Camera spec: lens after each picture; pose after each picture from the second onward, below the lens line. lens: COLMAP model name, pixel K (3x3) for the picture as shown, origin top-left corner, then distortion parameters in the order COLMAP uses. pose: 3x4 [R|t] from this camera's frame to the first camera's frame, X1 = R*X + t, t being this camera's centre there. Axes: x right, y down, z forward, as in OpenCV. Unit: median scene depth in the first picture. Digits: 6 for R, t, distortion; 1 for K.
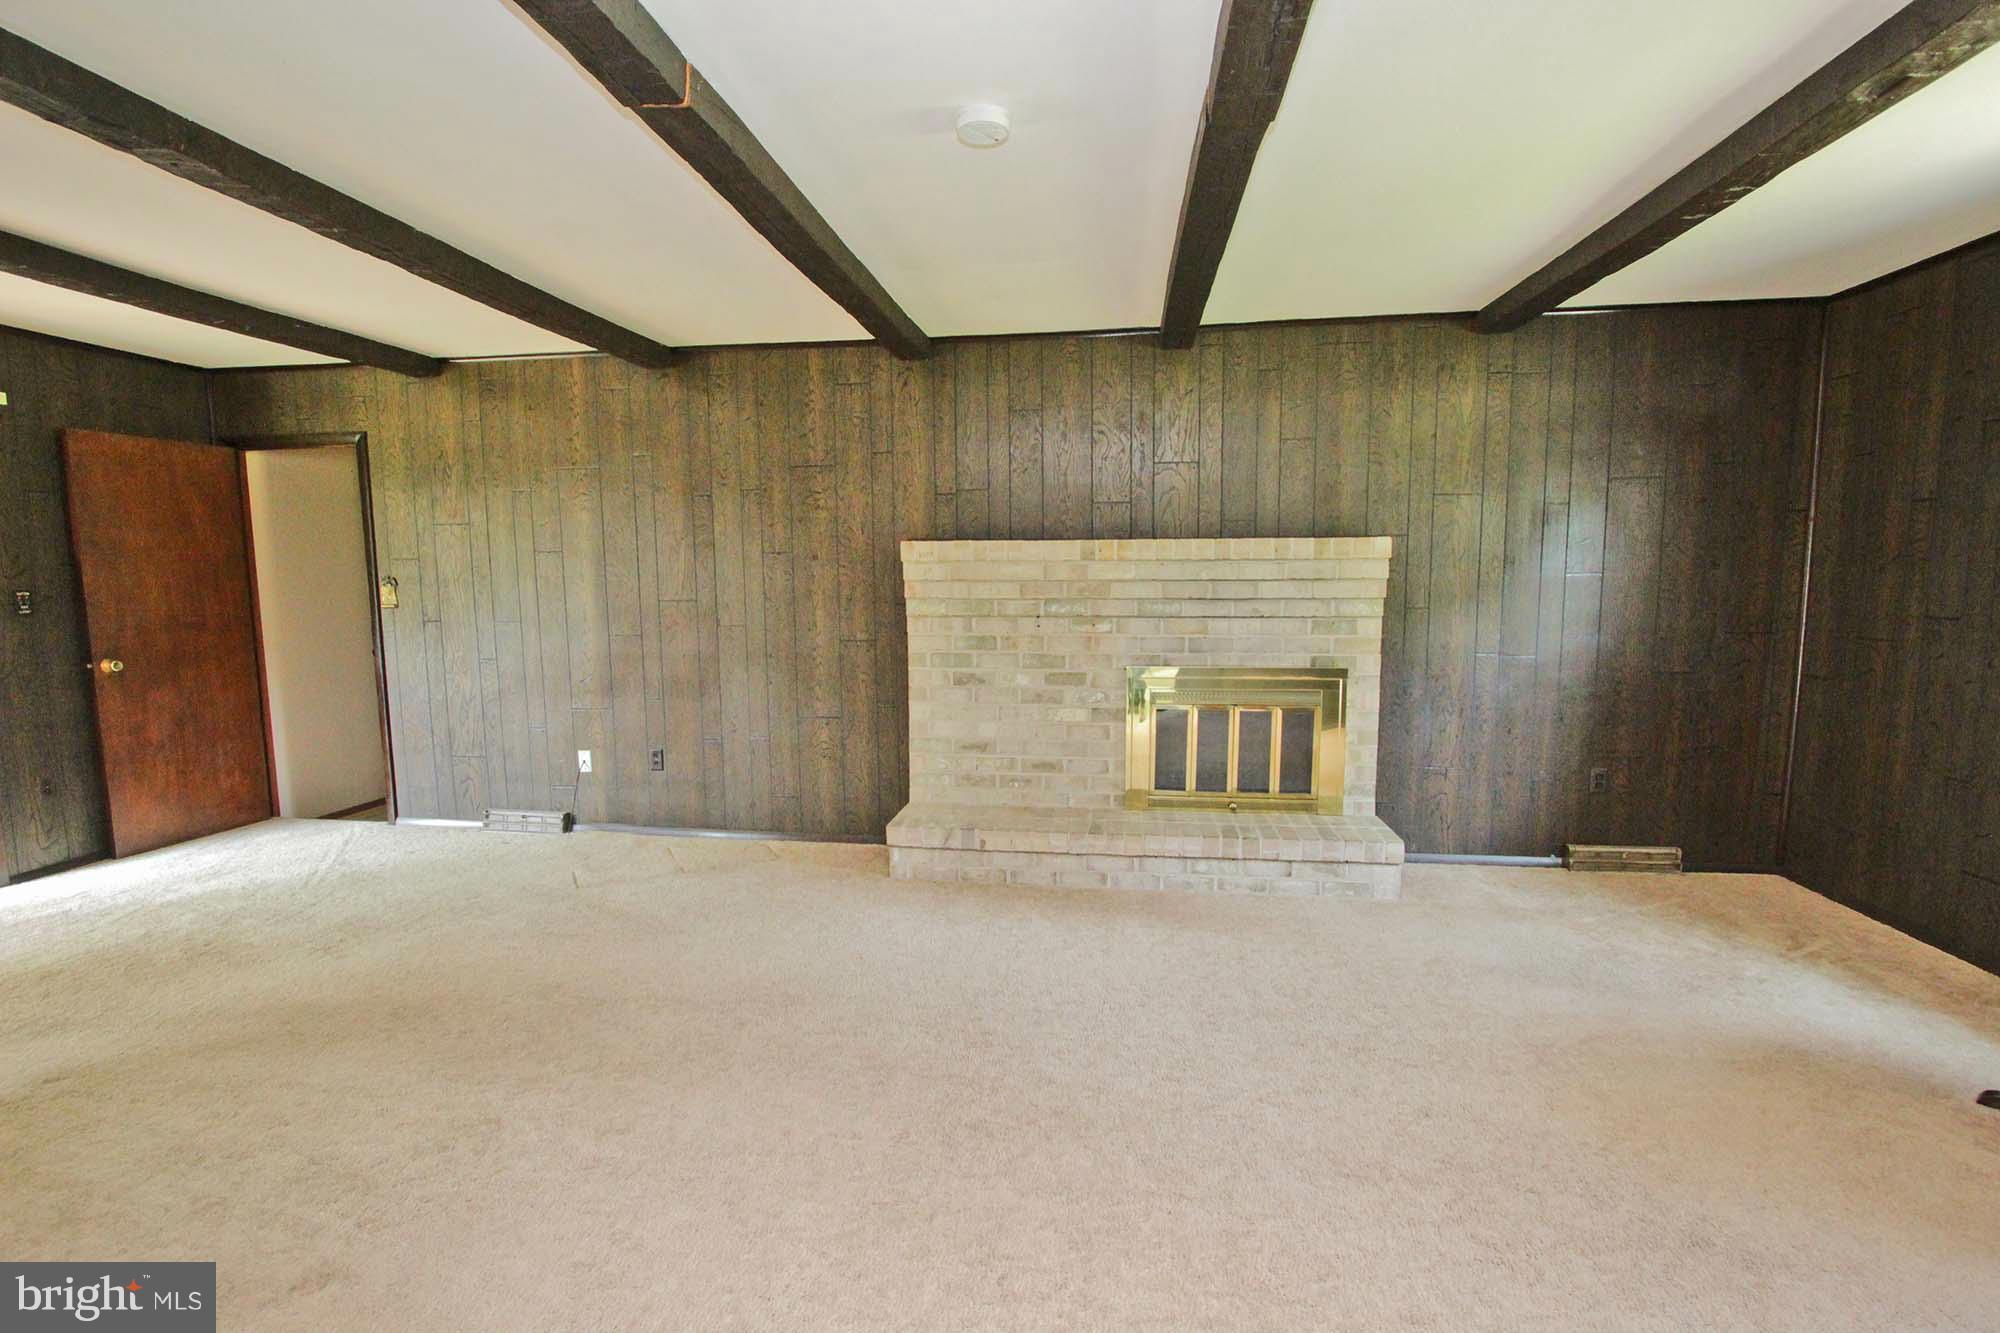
lens RADIAL K [[917.2, 0, 988.8], [0, 917.2, 673.3], [0, 0, 1]] dist [-0.015712, -0.000324]
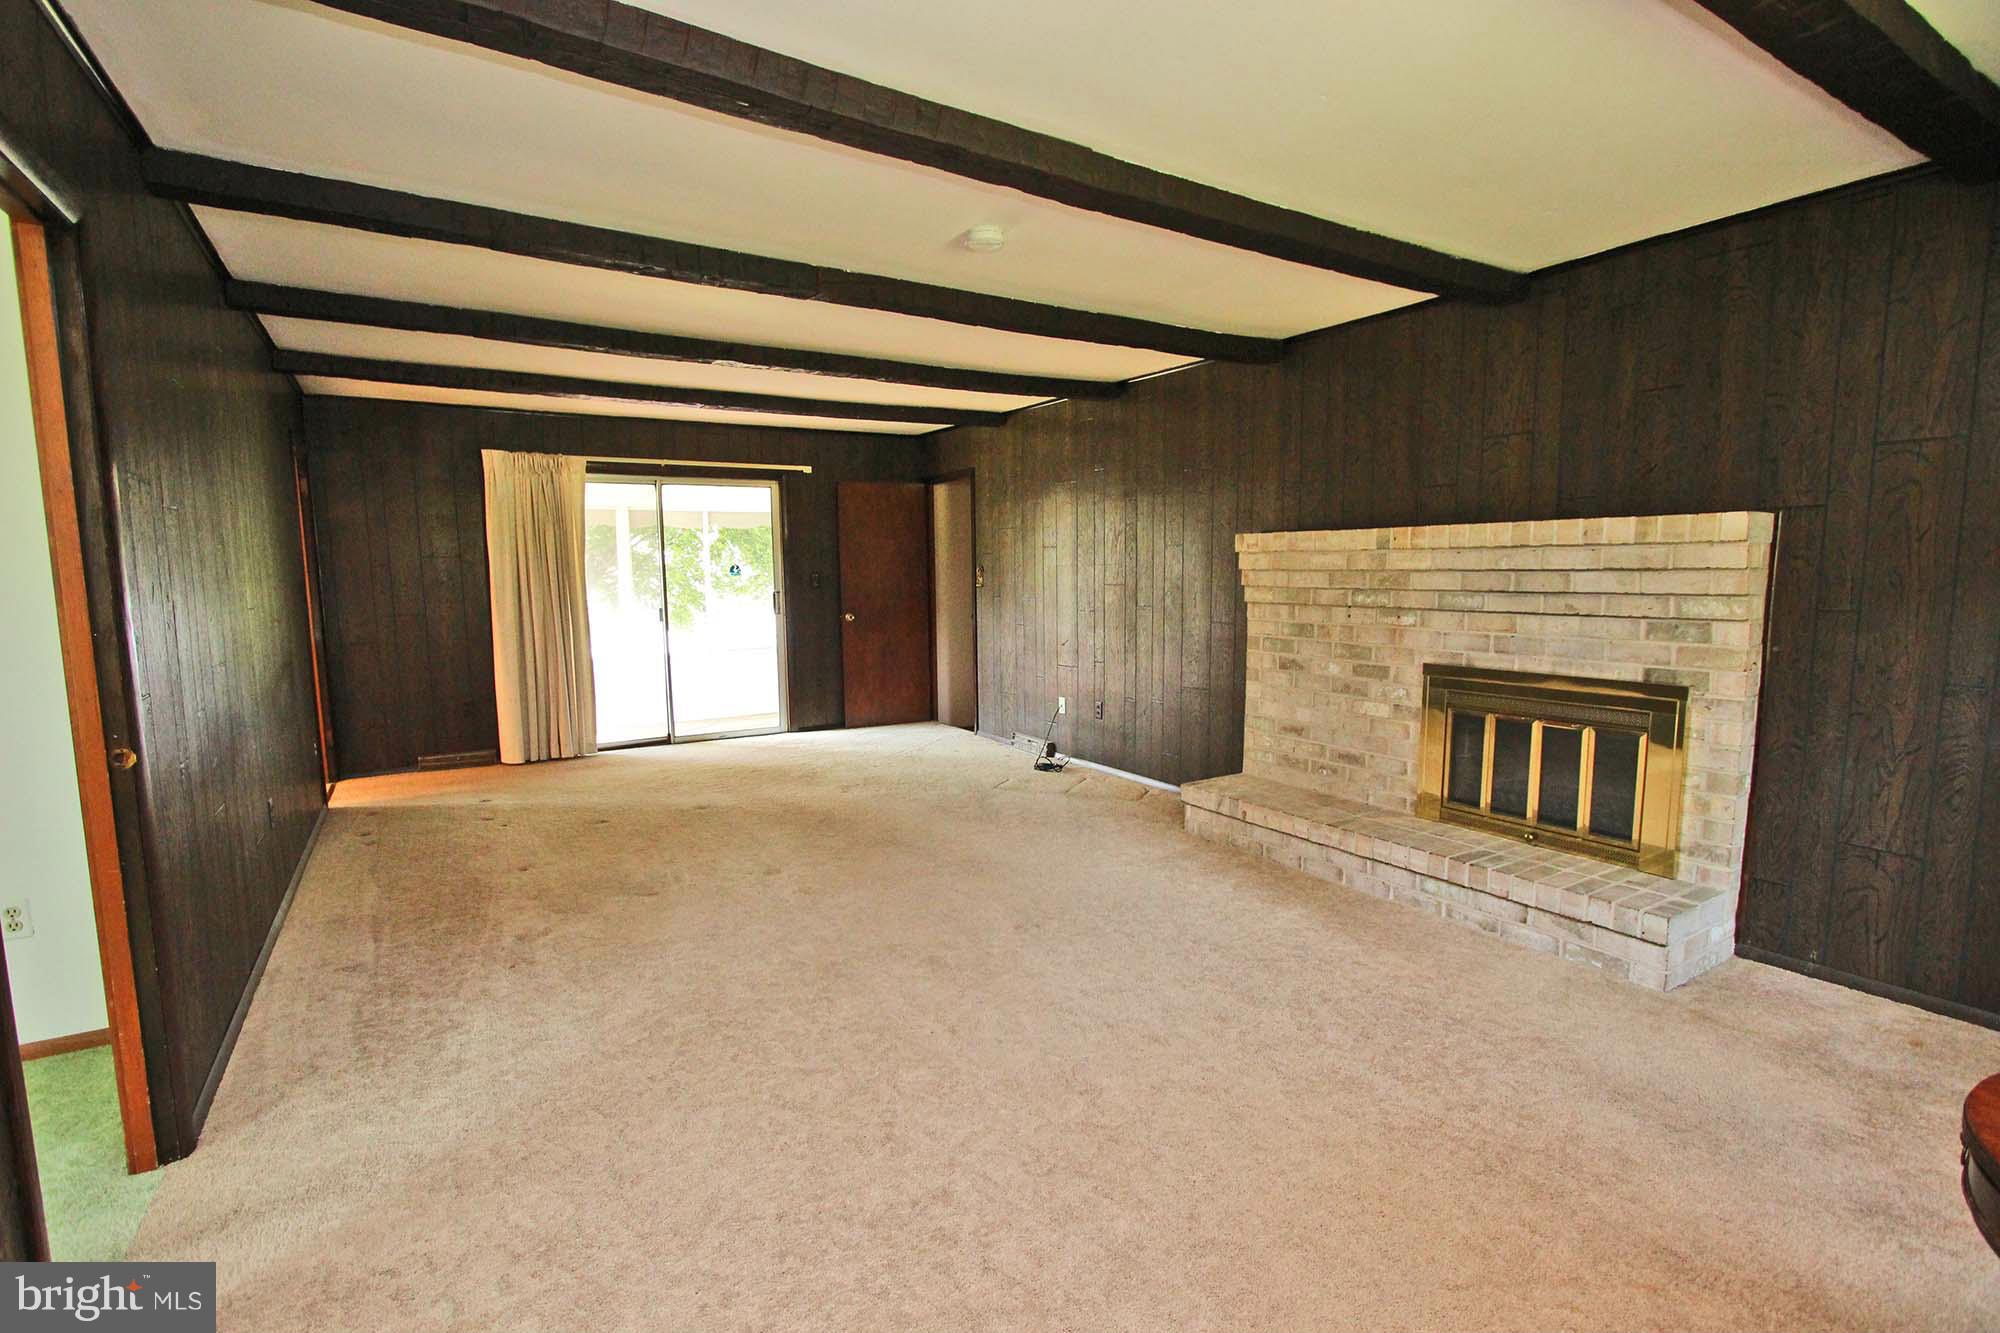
lens RADIAL K [[918.9, 0, 1000.0], [0, 918.9, 666.5], [0, 0, 1]] dist [0.000046, -0.000101]
pose [[0.649943, 0.081262, -0.755626, 0.580636], [-0.071785, 0.996386, 0.045410, -0.015550], [0.756585, 0.024729, 0.653427, 0.069523]]
